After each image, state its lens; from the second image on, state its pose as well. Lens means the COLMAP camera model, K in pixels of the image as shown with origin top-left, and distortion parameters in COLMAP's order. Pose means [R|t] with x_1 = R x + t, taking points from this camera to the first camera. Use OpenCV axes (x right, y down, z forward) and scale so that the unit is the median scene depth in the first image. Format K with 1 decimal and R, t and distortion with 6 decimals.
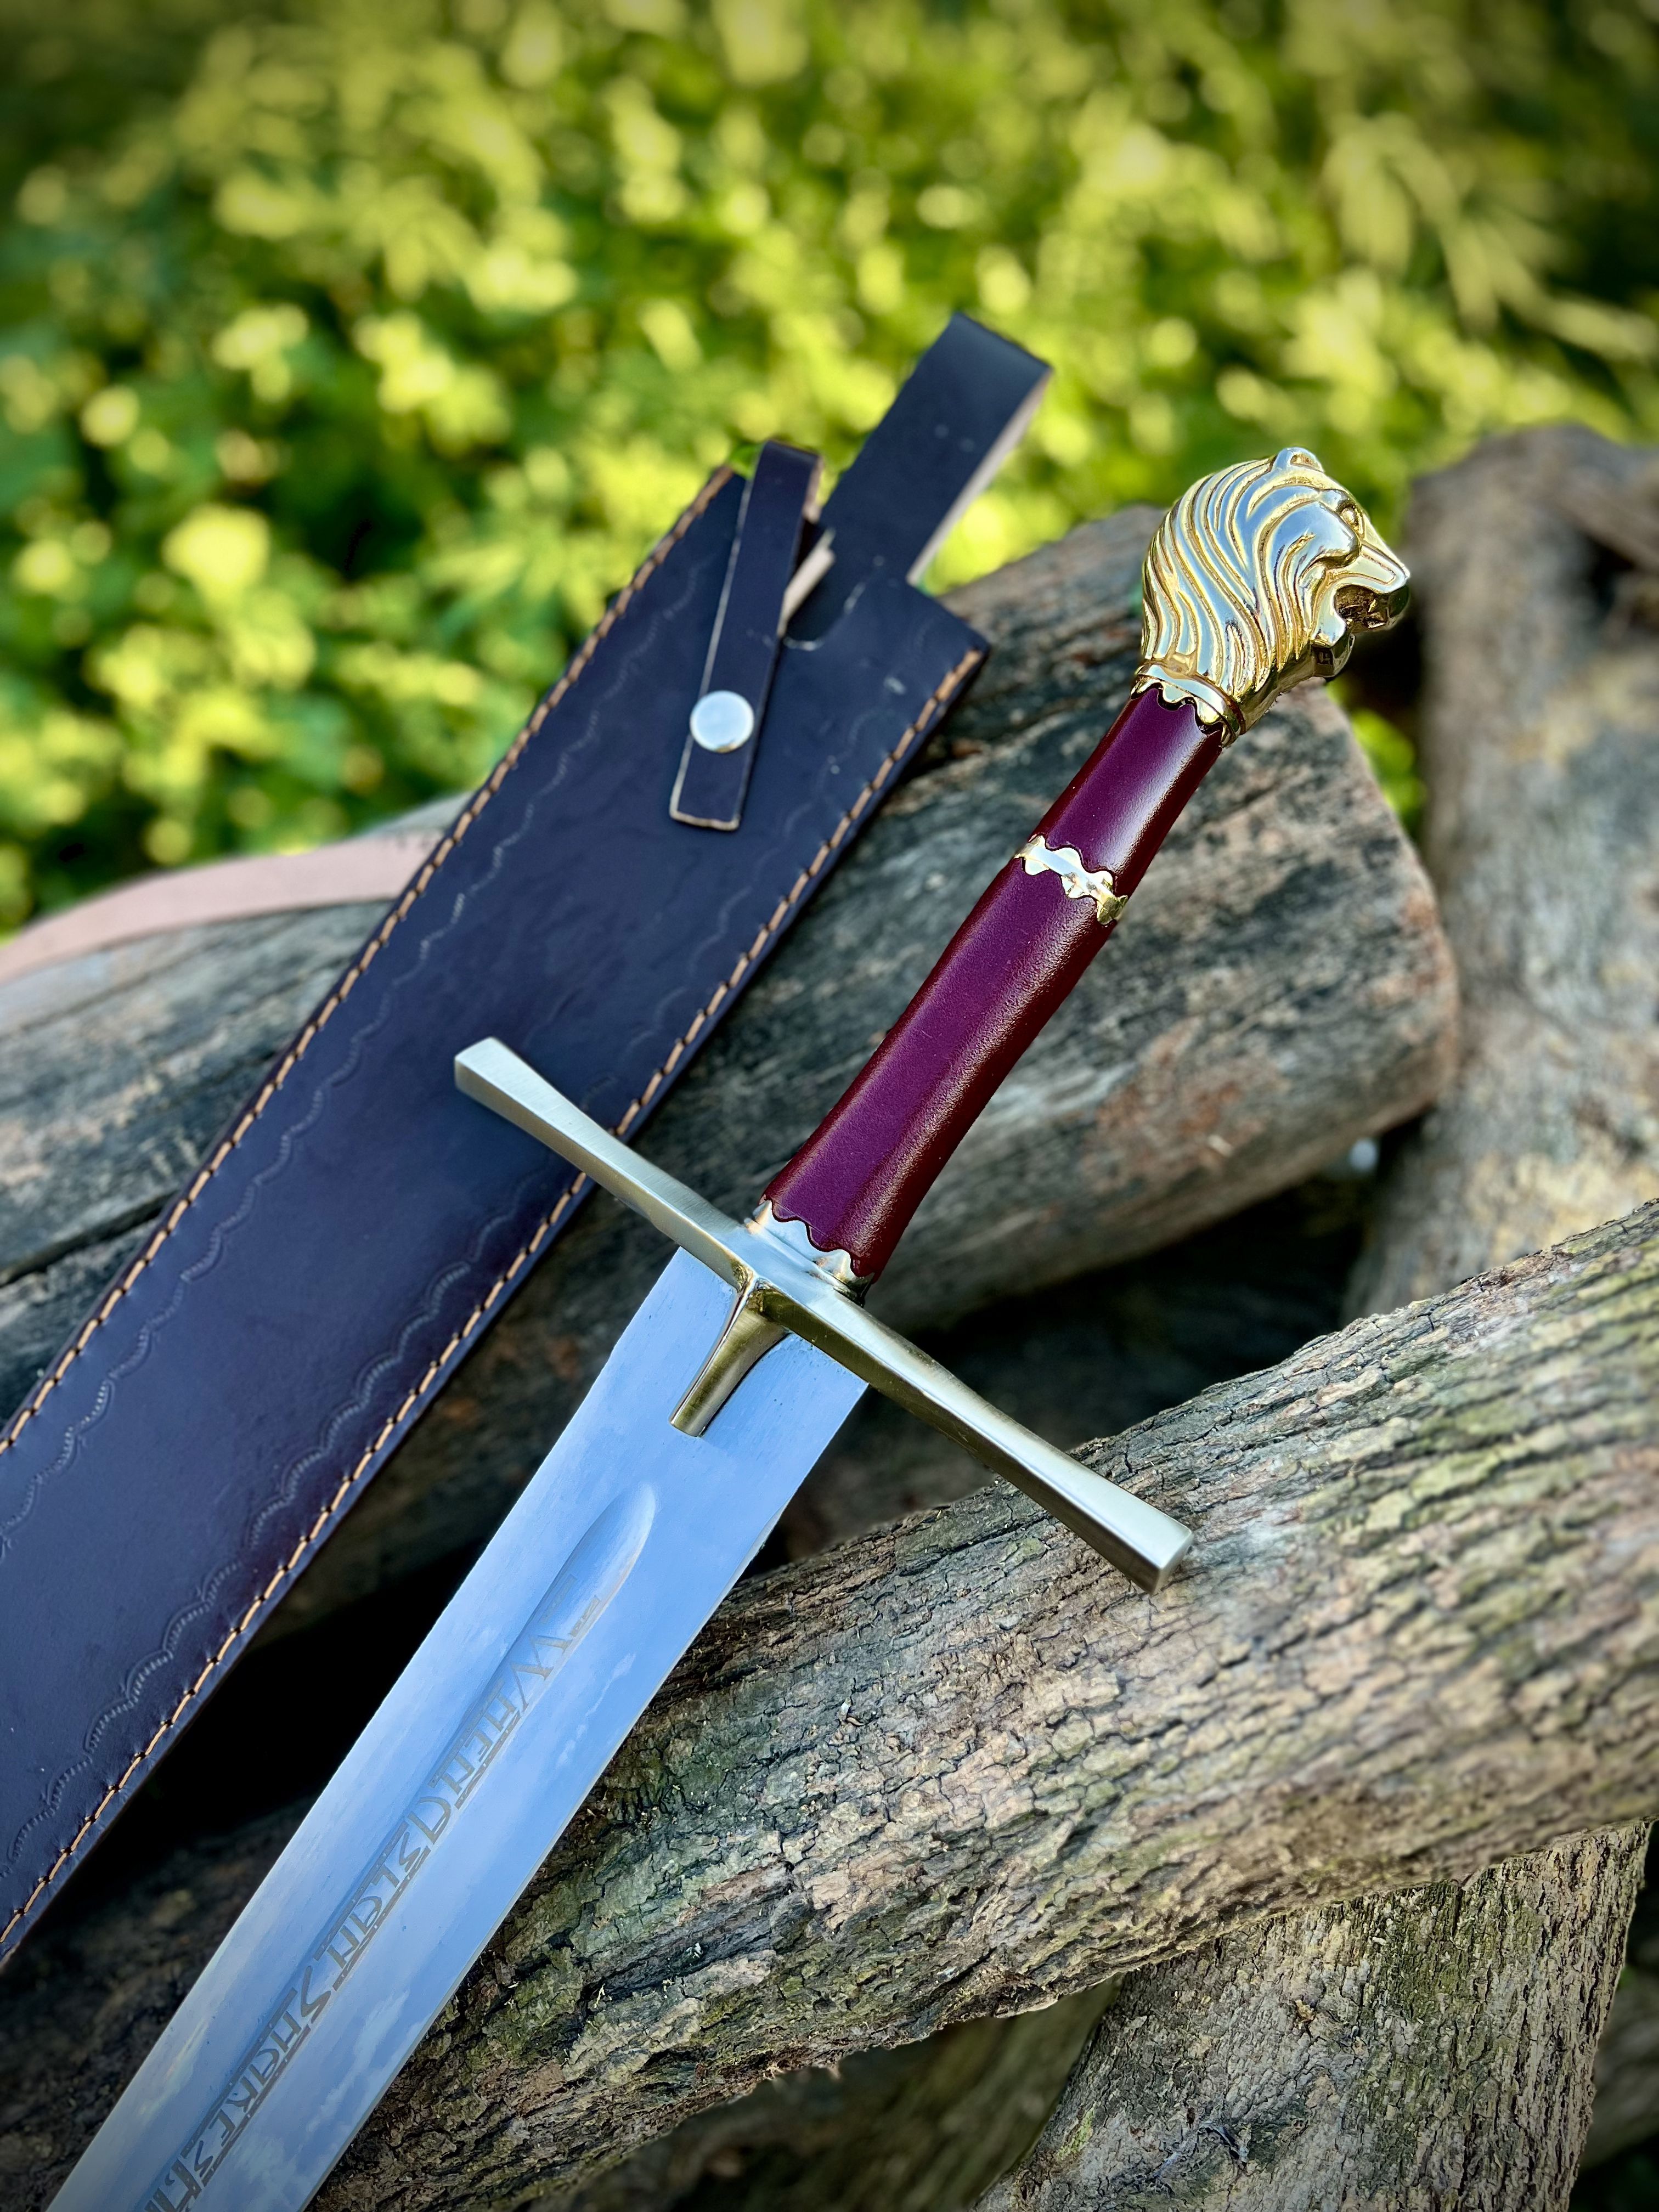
lens RADIAL K [[1698.1, 0, 792.7], [0, 1698.1, 1116.4], [0, 0, 1]] dist [0.022243, -0.040414]
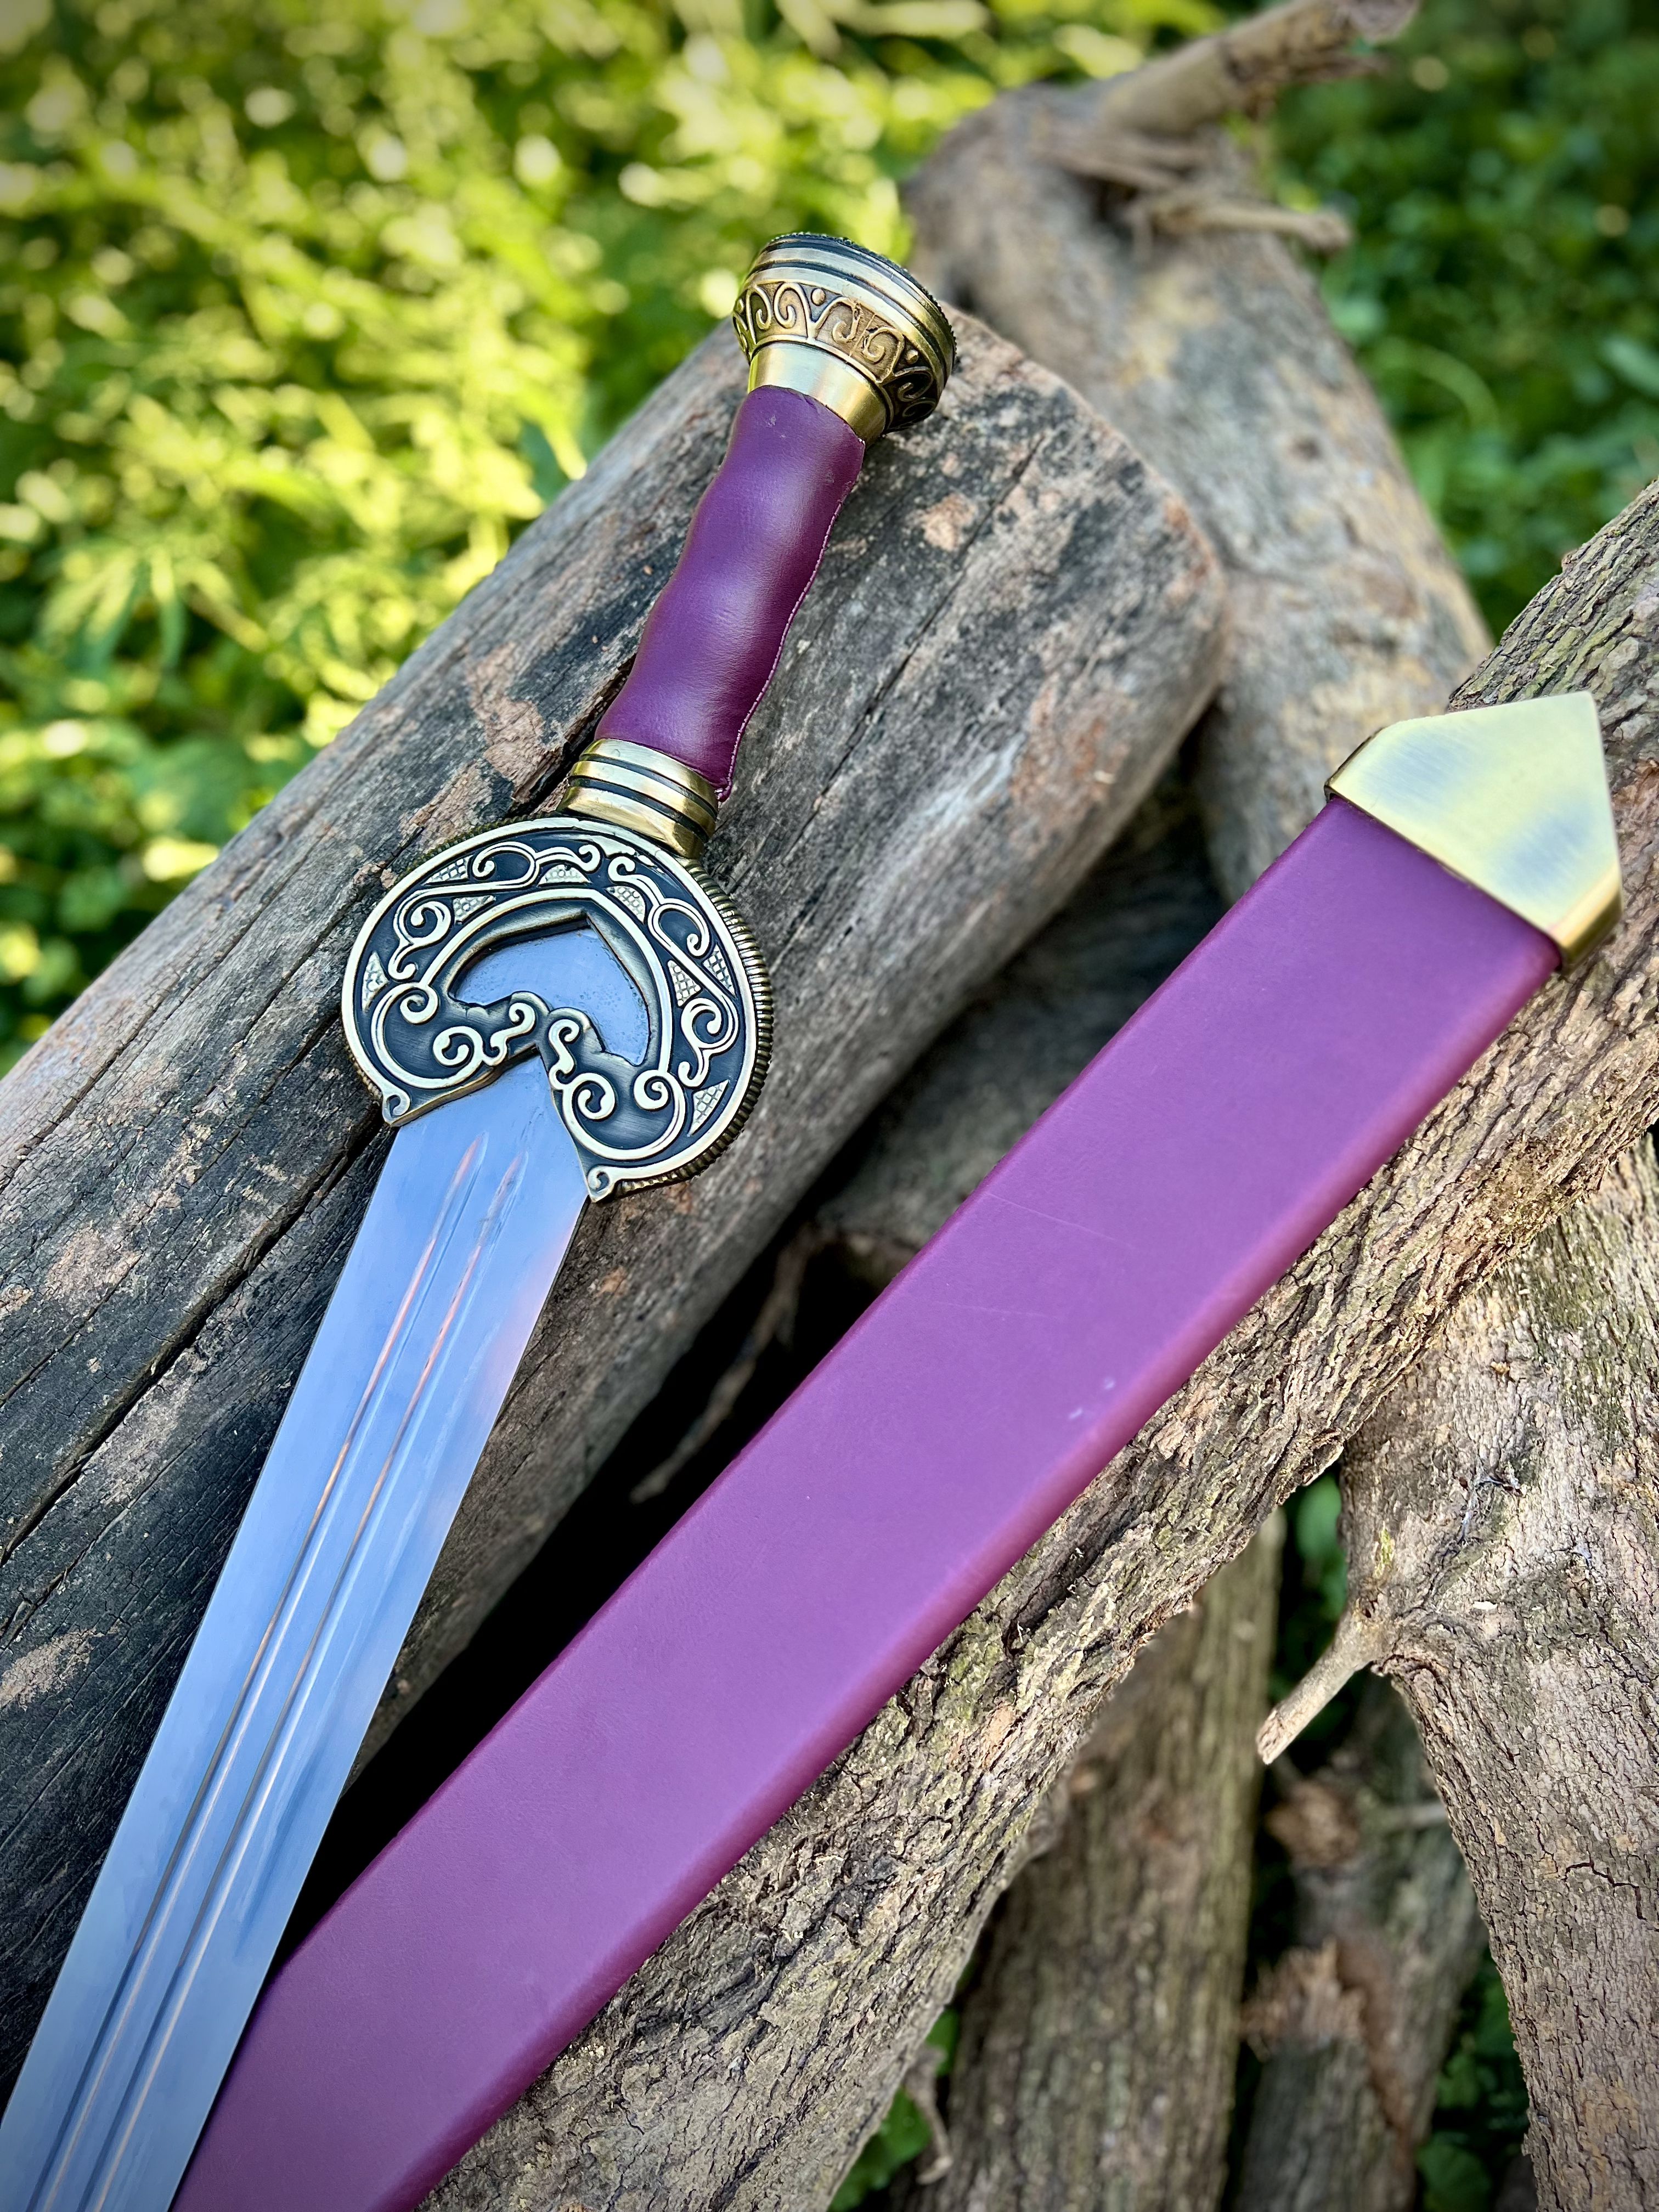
lens RADIAL K [[1698.1, 0, 811.2], [0, 1698.1, 1129.6], [0, 0, 1]] dist [0.022243, -0.040414]
pose [[0.875114, -0.436783, 0.208318, -0.311206], [0.420640, 0.899419, 0.118778, 0.013975], [-0.239245, -0.016317, 0.970822, -0.073237]]
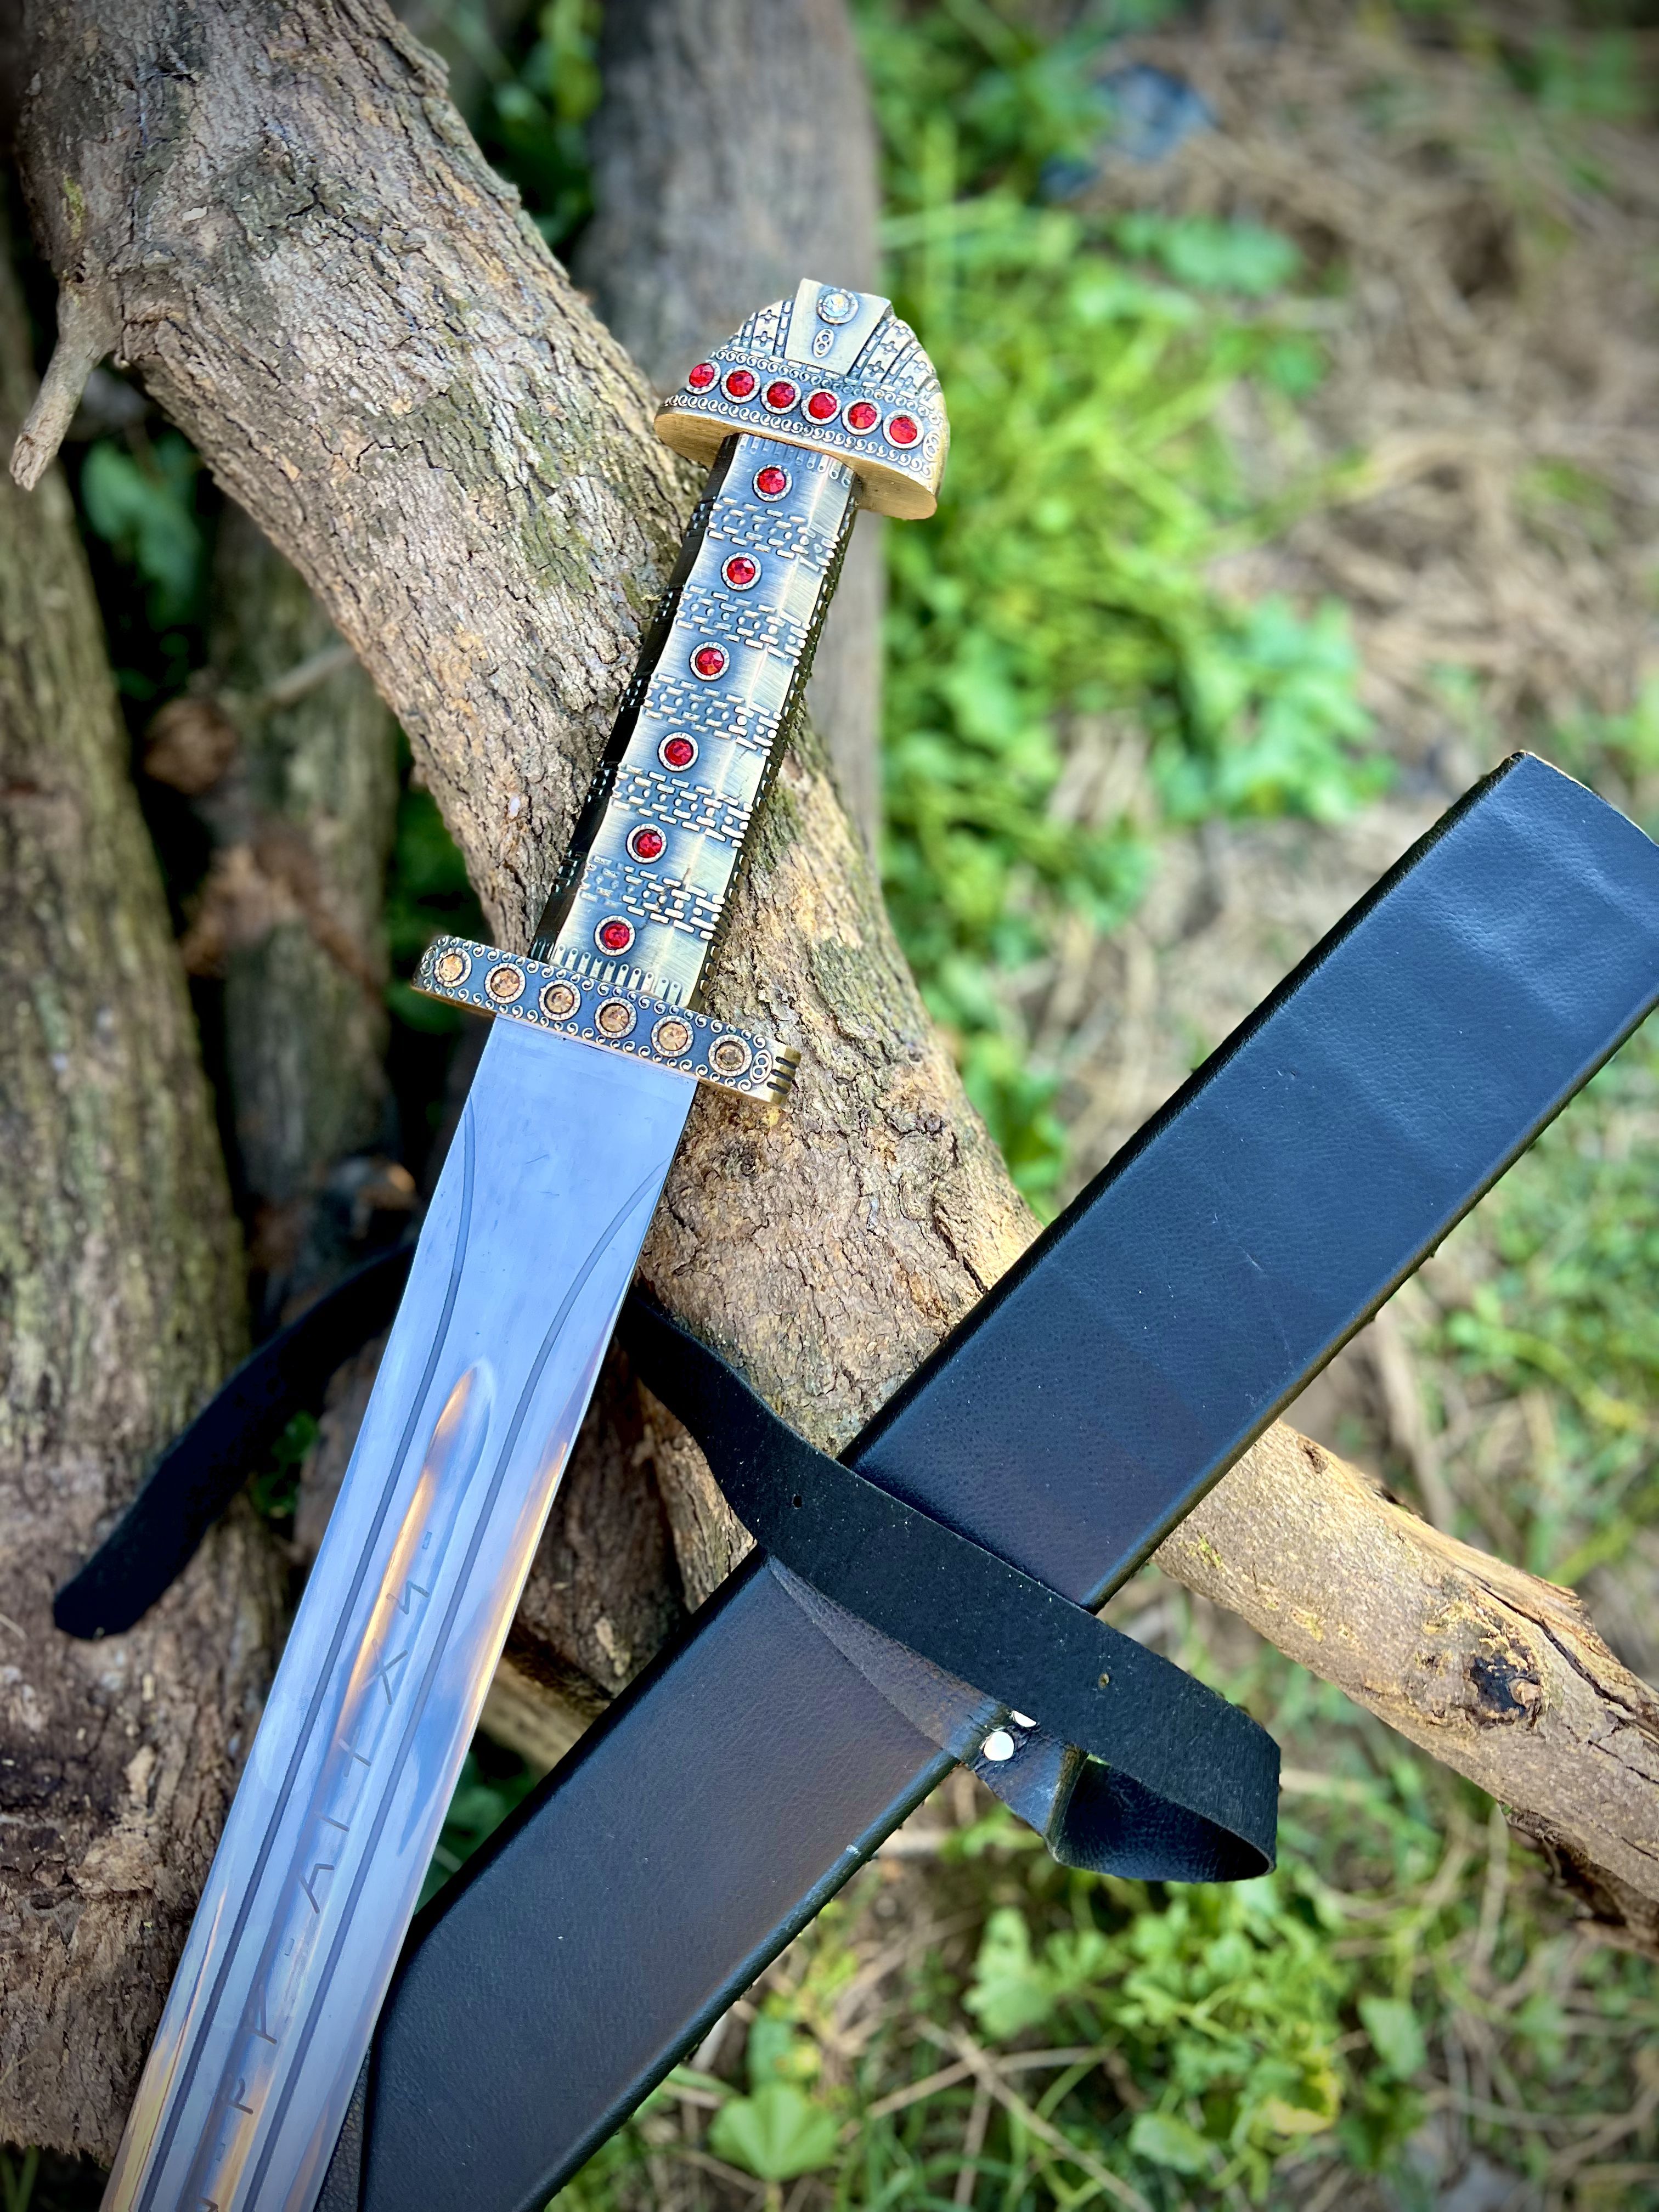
lens RADIAL K [[1698.1, 0, 830.3], [0, 1698.1, 1102.2], [0, 0, 1]] dist [0.022243, -0.040414]
pose [[0.459213, -0.759686, 0.460435, -0.512846], [0.457777, 0.646570, 0.610235, 0.532358], [-0.761291, -0.069451, 0.644681, -0.052886]]
